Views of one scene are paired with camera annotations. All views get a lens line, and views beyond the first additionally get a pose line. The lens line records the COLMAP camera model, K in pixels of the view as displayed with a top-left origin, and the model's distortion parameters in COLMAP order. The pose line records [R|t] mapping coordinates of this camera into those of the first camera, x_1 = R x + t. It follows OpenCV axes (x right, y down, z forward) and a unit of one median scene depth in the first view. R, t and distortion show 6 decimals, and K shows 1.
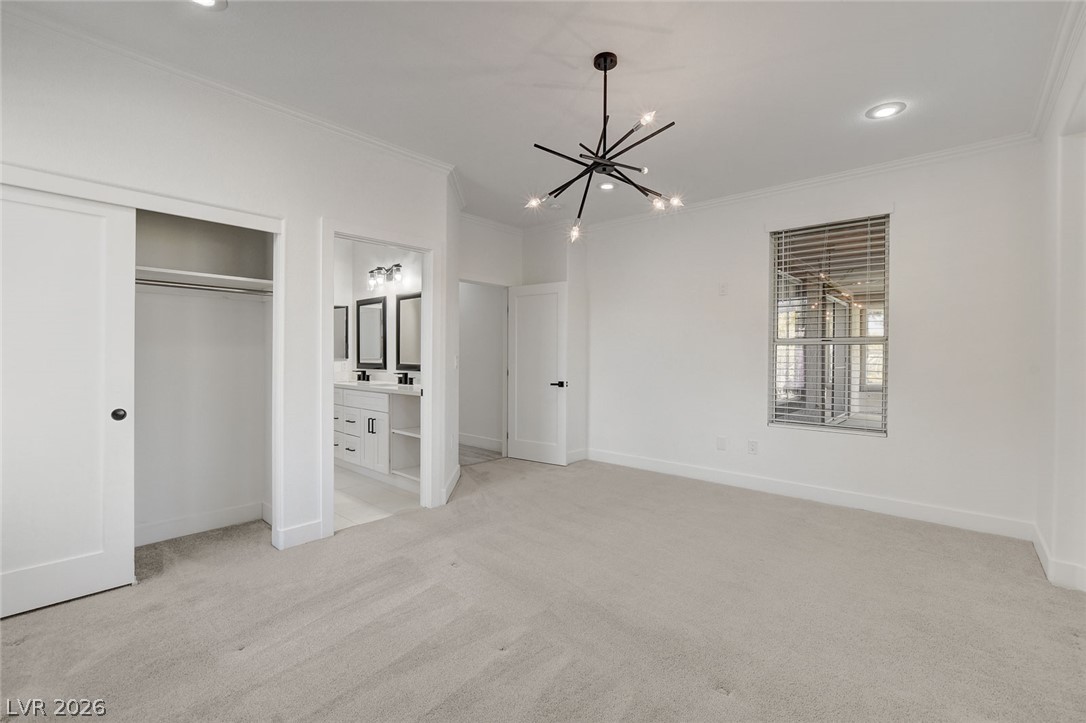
lens RADIAL K [[480.9, 0, 540.7], [0, 480.9, 353.3], [0, 0, 1]] dist [-0.016304, 0.000510]
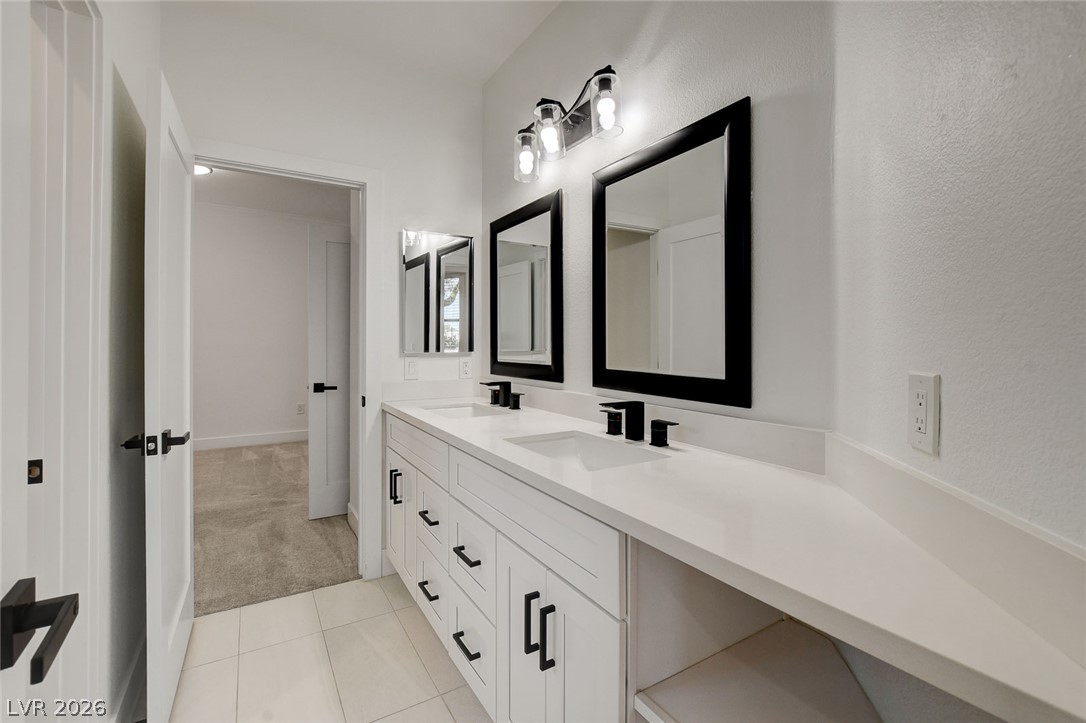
lens RADIAL K [[480.9, 0, 540.7], [0, 480.9, 353.3], [0, 0, 1]] dist [-0.016304, 0.000510]
pose [[0.962483, 0.007652, -0.271236, -0.231651], [-0.001778, 0.999759, 0.021893, 0.002574], [0.271338, -0.020590, 0.962264, 0.620743]]
